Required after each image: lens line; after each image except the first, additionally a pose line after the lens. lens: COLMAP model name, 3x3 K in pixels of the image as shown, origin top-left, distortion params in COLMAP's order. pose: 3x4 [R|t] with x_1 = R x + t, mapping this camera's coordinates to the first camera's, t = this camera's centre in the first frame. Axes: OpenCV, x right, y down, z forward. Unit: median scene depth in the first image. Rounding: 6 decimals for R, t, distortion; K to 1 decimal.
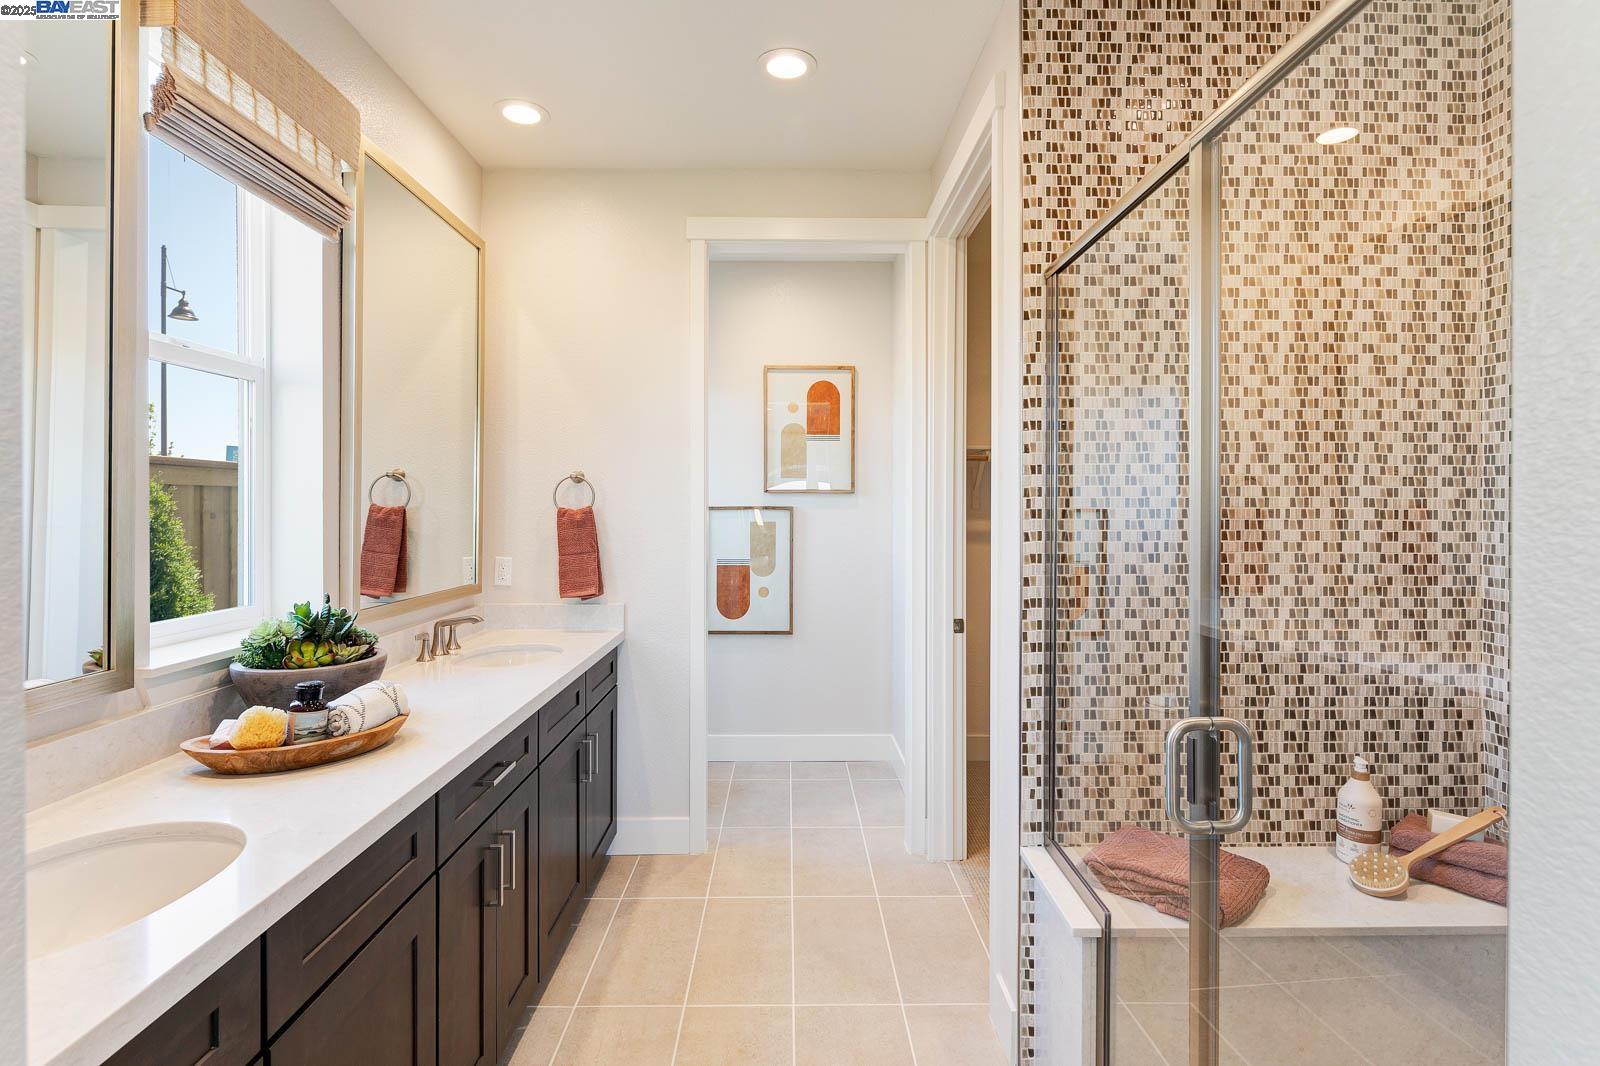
lens RADIAL K [[785.2, 0, 802.8], [0, 785.2, 504.8], [0, 0, 1]] dist [0.004385, -0.000195]
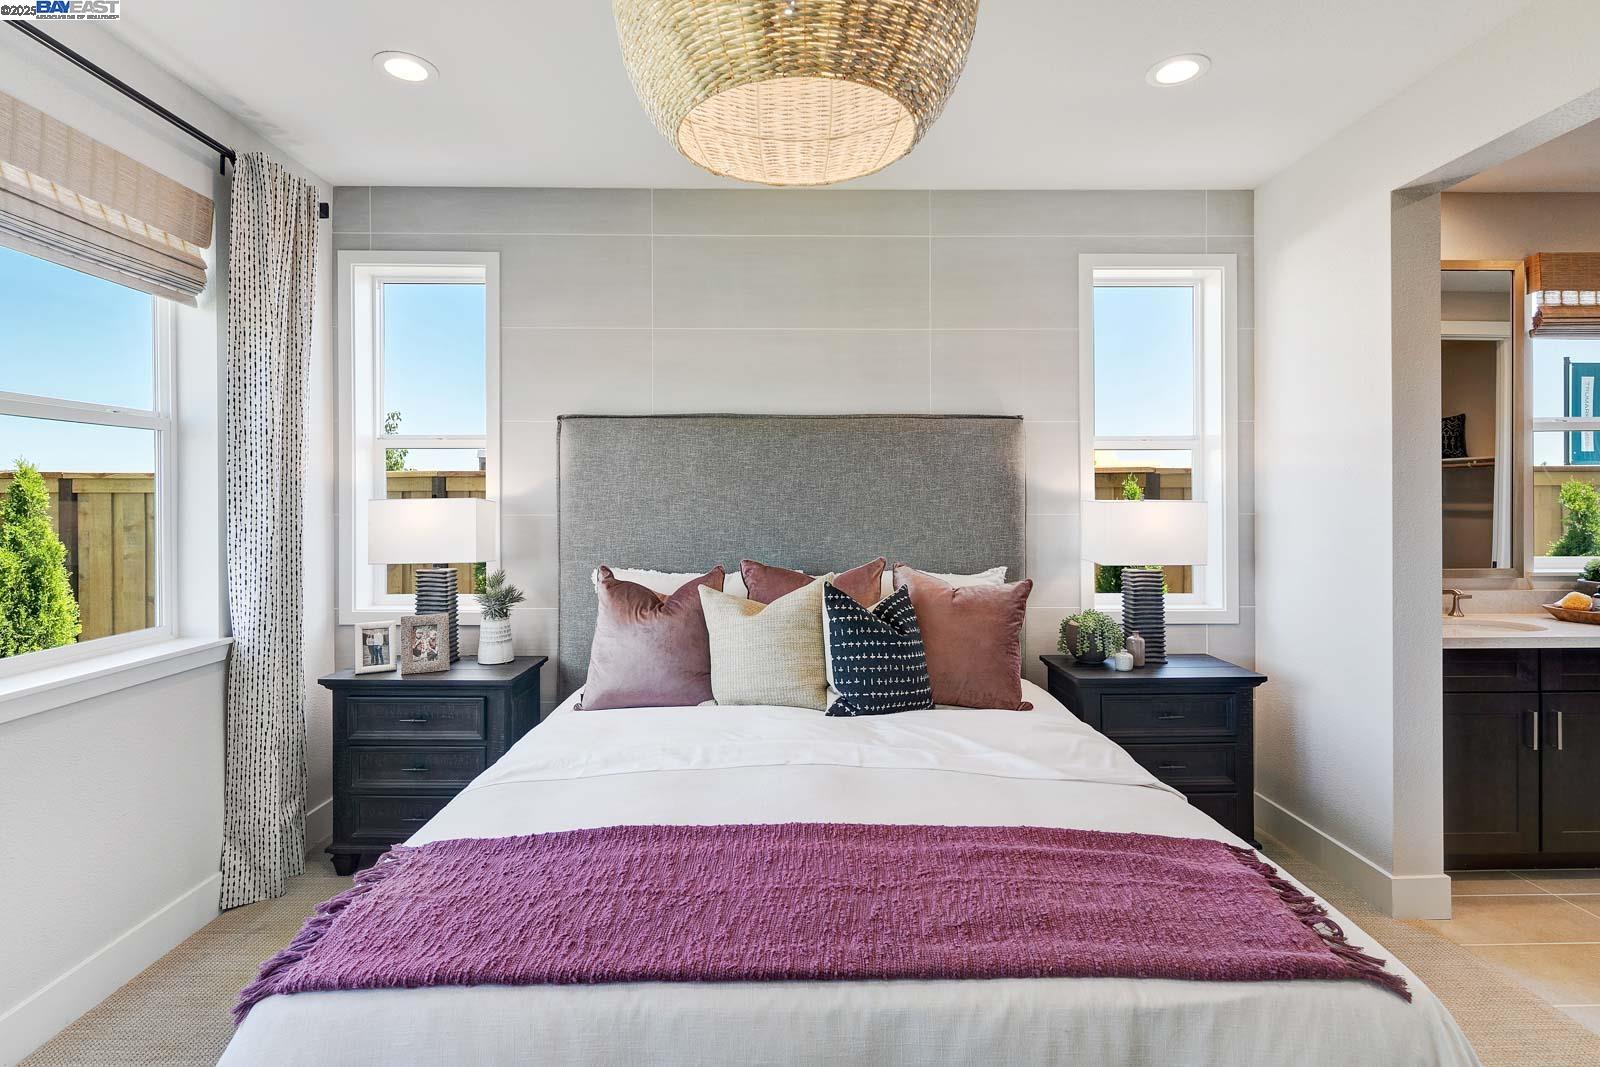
lens RADIAL K [[785.2, 0, 802.8], [0, 785.2, 505.3], [0, 0, 1]] dist [0.004385, -0.000195]
pose [[0.001261, -0.000190, -0.999999, 0.879412], [0.007118, 0.999975, -0.000181, -0.001461], [0.999974, -0.007117, 0.001262, -0.677252]]
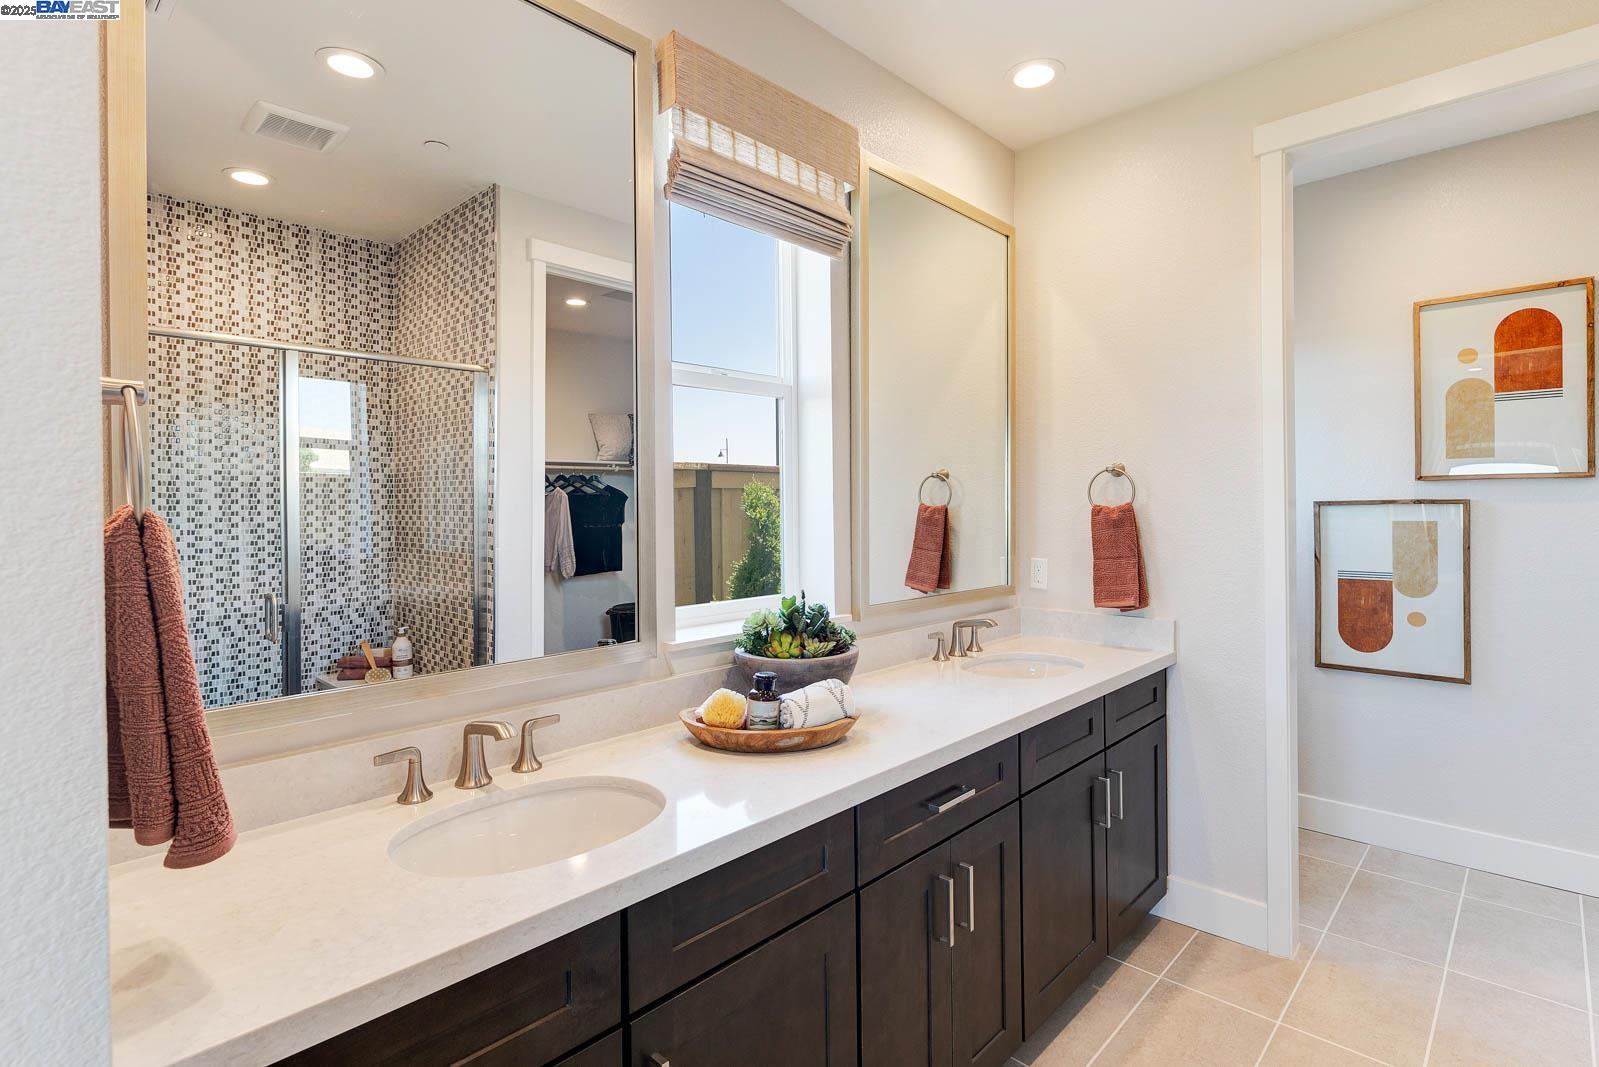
lens RADIAL K [[784.7, 0, 802.3], [0, 784.7, 505.4], [0, 0, 1]] dist [0.004385, -0.000195]
pose [[0.714289, -0.010666, -0.699770, 0.095167], [0.014161, 0.999899, -0.000786, -0.000157], [0.699708, -0.009348, 0.714368, 0.168706]]
